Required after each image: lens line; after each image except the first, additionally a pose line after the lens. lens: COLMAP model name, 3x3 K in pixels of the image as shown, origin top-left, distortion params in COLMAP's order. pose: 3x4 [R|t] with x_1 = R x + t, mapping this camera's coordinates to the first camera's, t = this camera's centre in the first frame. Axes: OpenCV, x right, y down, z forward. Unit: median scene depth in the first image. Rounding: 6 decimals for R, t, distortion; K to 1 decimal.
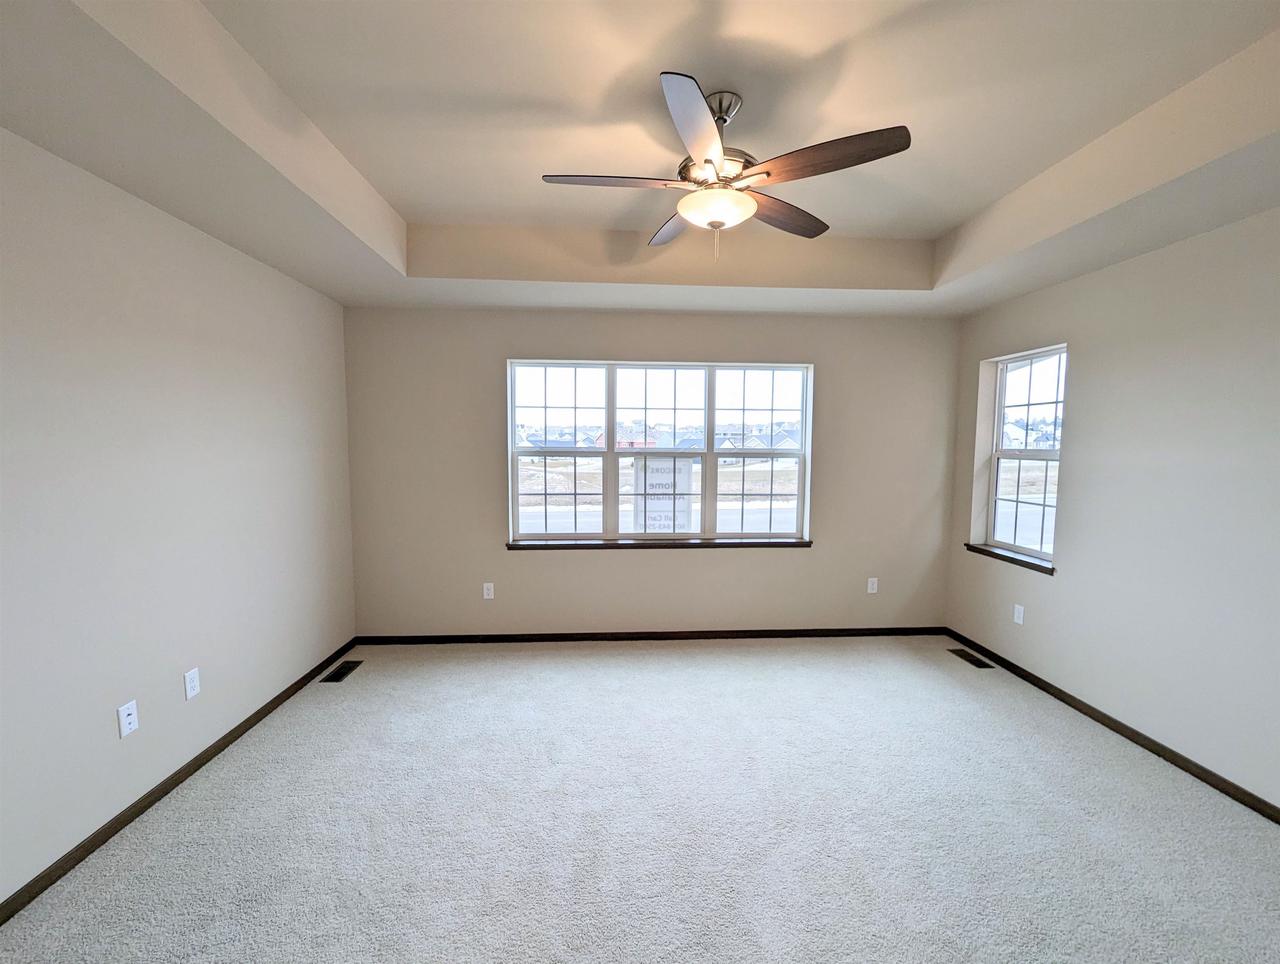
lens RADIAL K [[537.5, 0, 636.3], [0, 537.5, 488.4], [0, 0, 1]] dist [0.002470, 0.000081]
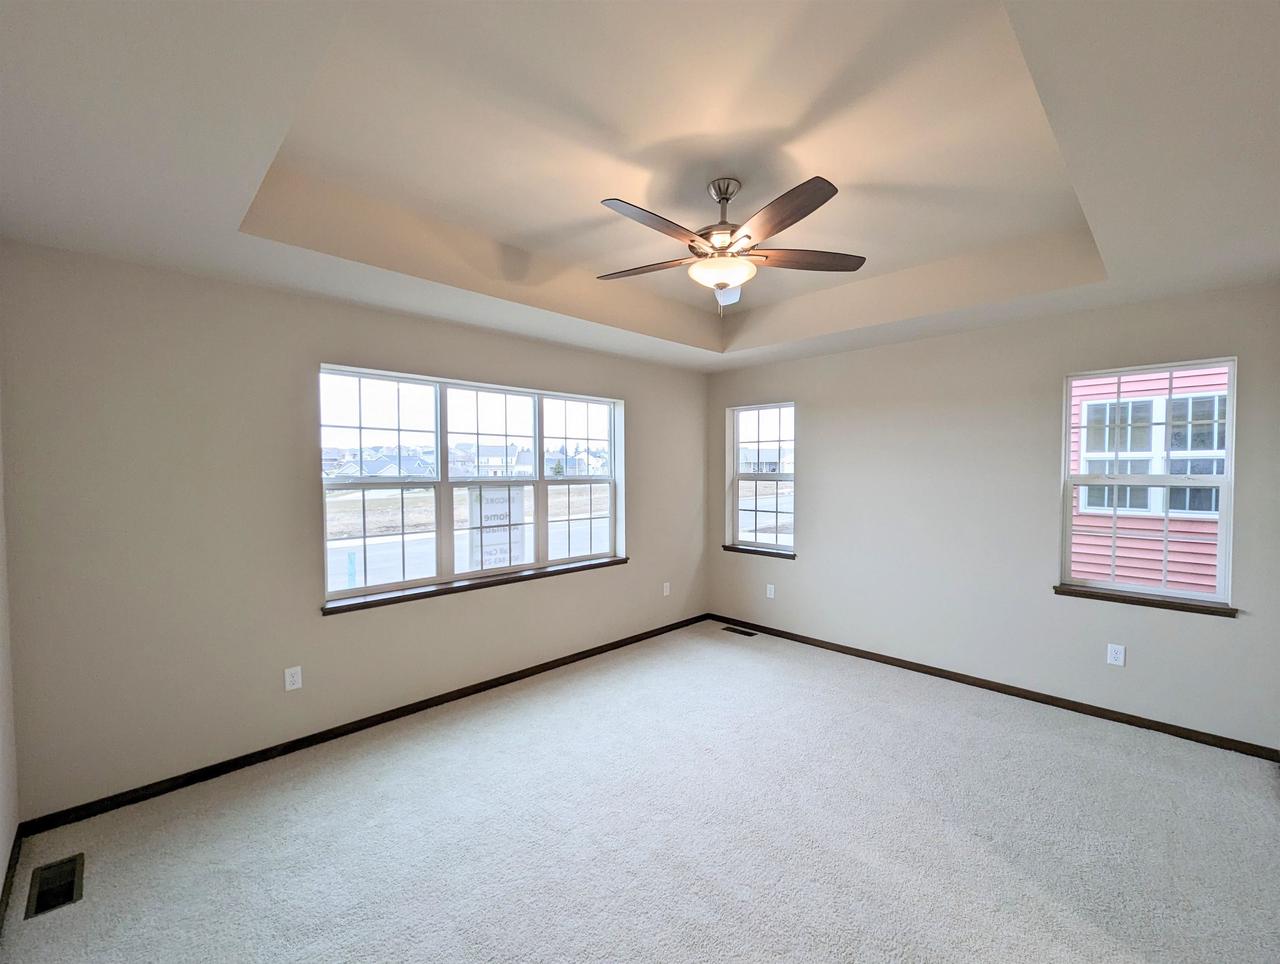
lens RADIAL K [[541.7, 0, 639.7], [0, 541.7, 486.8], [0, 0, 1]] dist [0.001259, -0.000082]
pose [[0.748536, -0.029318, 0.662446, -0.389689], [0.062412, 0.997702, -0.026368, -0.016715], [-0.660151, 0.061082, 0.748645, 0.130874]]
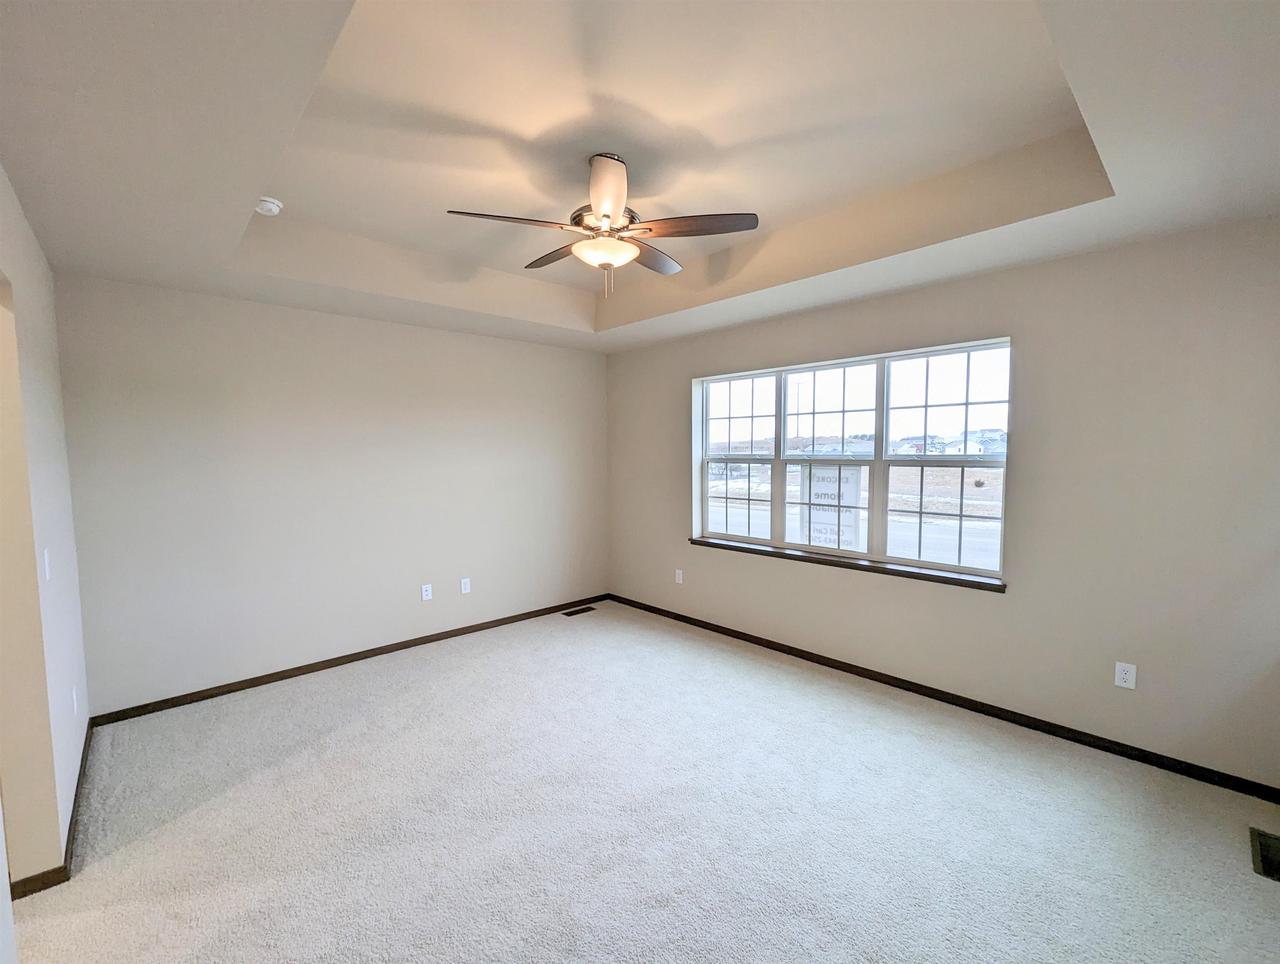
lens RADIAL K [[541.7, 0, 639.7], [0, 541.7, 486.8], [0, 0, 1]] dist [0.001259, -0.000082]
pose [[0.636740, 0.040522, -0.770013, 0.558613], [-0.053575, 0.998530, 0.008245, -0.010996], [0.769215, 0.036003, 0.637975, 0.163160]]
